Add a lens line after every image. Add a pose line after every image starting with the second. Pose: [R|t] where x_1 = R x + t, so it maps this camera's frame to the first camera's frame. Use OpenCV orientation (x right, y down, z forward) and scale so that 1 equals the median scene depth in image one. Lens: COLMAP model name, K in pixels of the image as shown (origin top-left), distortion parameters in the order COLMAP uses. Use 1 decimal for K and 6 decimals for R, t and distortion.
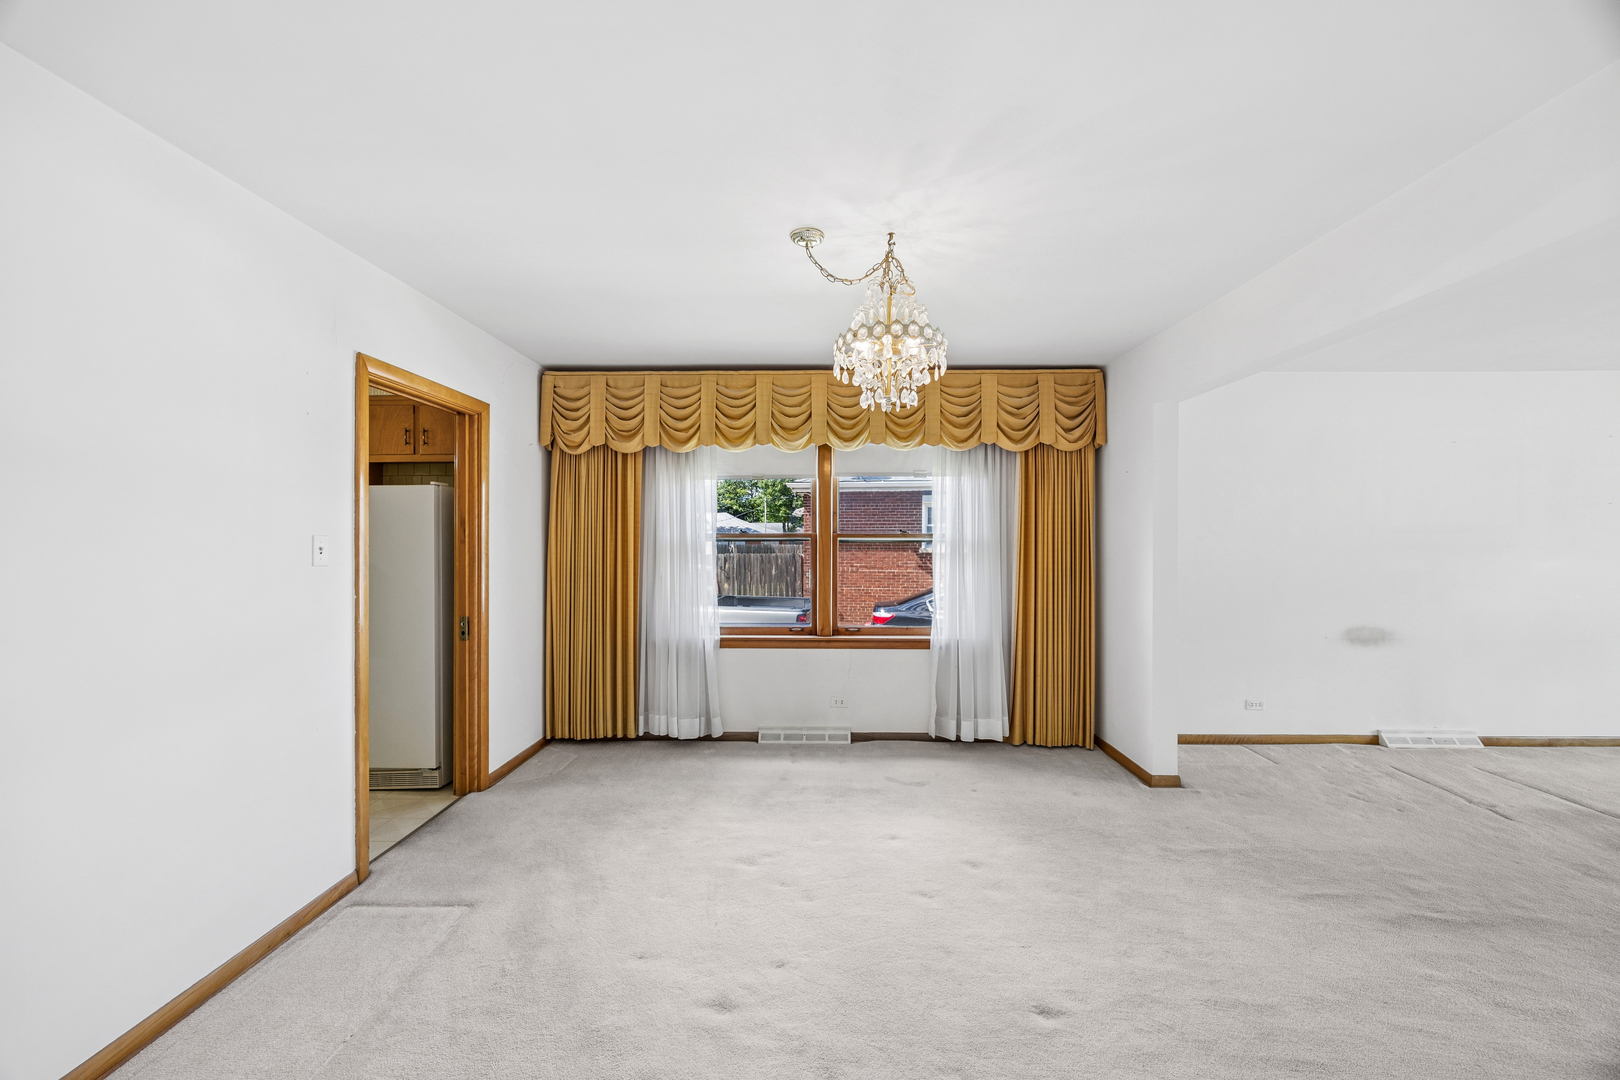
lens RADIAL K [[629.0, 0, 842.0], [0, 629.0, 539.2], [0, 0, 1]] dist [-0.001102, -0.000104]
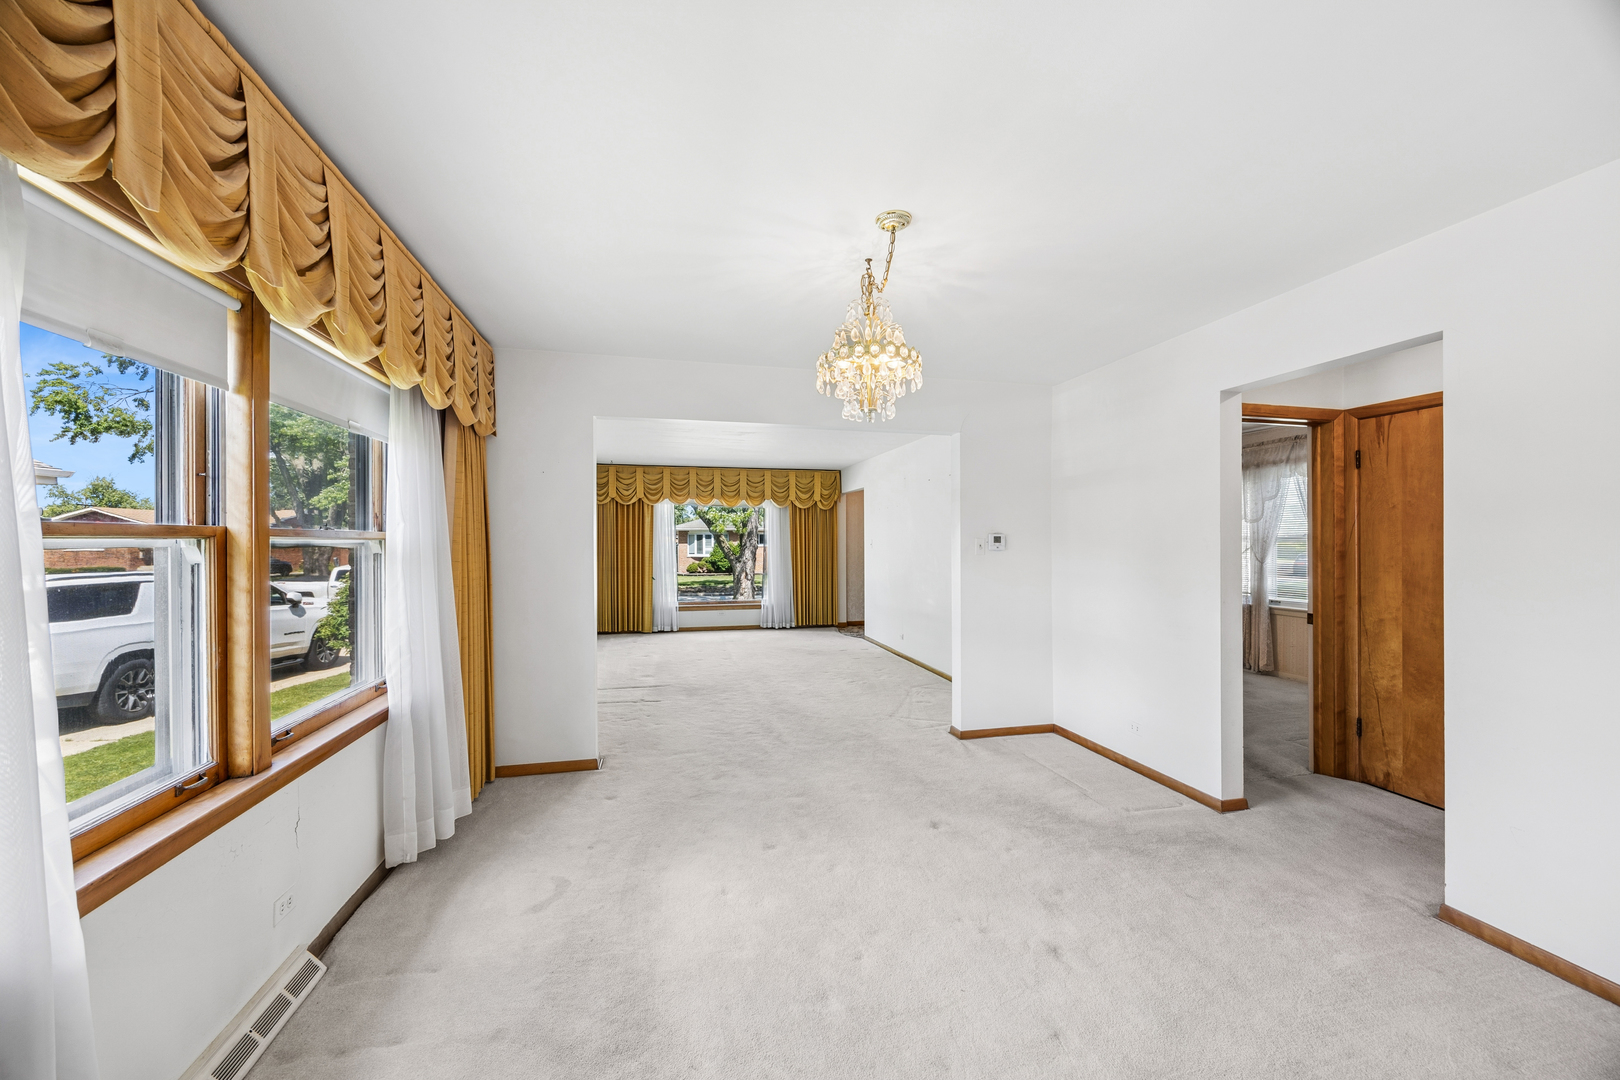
lens RADIAL K [[616.0, 0, 777.2], [0, 616.0, 545.3], [0, 0, 1]] dist [0.000427, -0.000008]
pose [[-0.206003, -0.005150, 0.978538, -0.604066], [0.000302, 0.999986, 0.005326, -0.001832], [-0.978551, 0.001393, -0.205998, 0.888211]]
